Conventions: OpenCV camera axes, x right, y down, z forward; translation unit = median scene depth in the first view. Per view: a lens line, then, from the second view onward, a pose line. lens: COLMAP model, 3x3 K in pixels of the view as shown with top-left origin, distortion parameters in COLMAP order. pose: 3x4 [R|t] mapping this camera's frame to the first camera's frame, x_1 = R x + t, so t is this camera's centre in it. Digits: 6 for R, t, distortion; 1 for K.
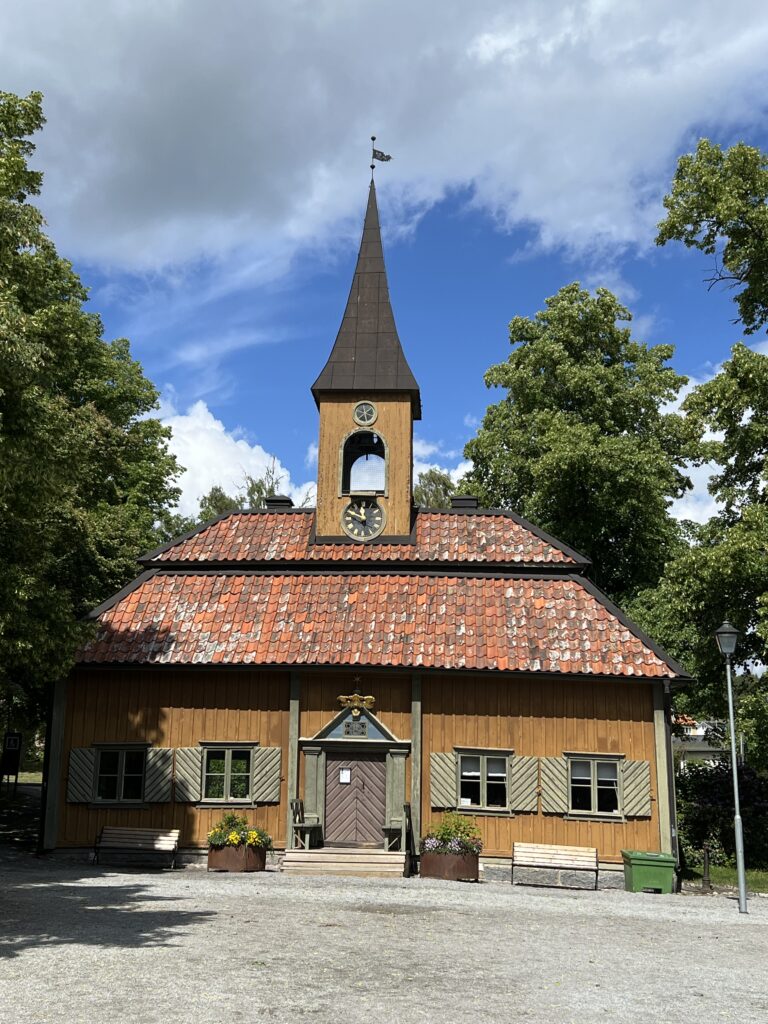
lens RADIAL K [[1228.2, 0, 384.0], [0, 1228.2, 512.0], [0, 0, 1]] dist [0.269167, -0.865221]
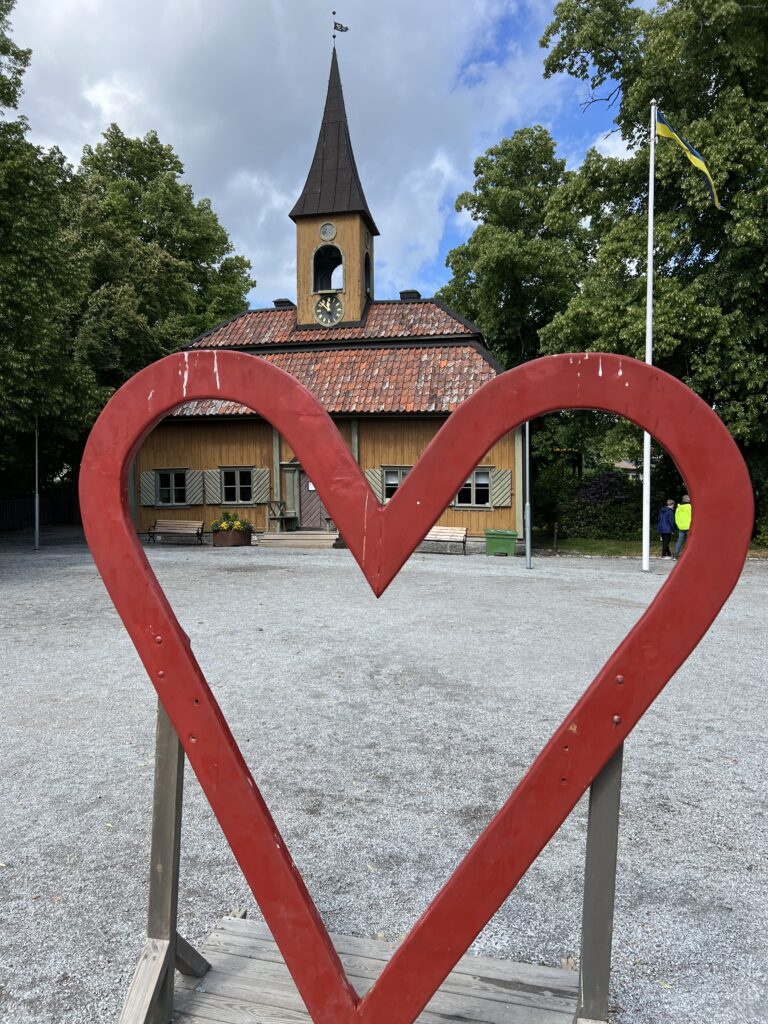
lens RADIAL K [[761.3, 0, 384.0], [0, 761.3, 512.0], [0, 0, 1]] dist [0.096816, -0.133539]
pose [[0.988589, -0.020524, -0.149231, 0.186058], [0.055235, 0.971063, 0.232349, 0.031621], [0.140144, -0.237941, 0.961116, 0.110060]]
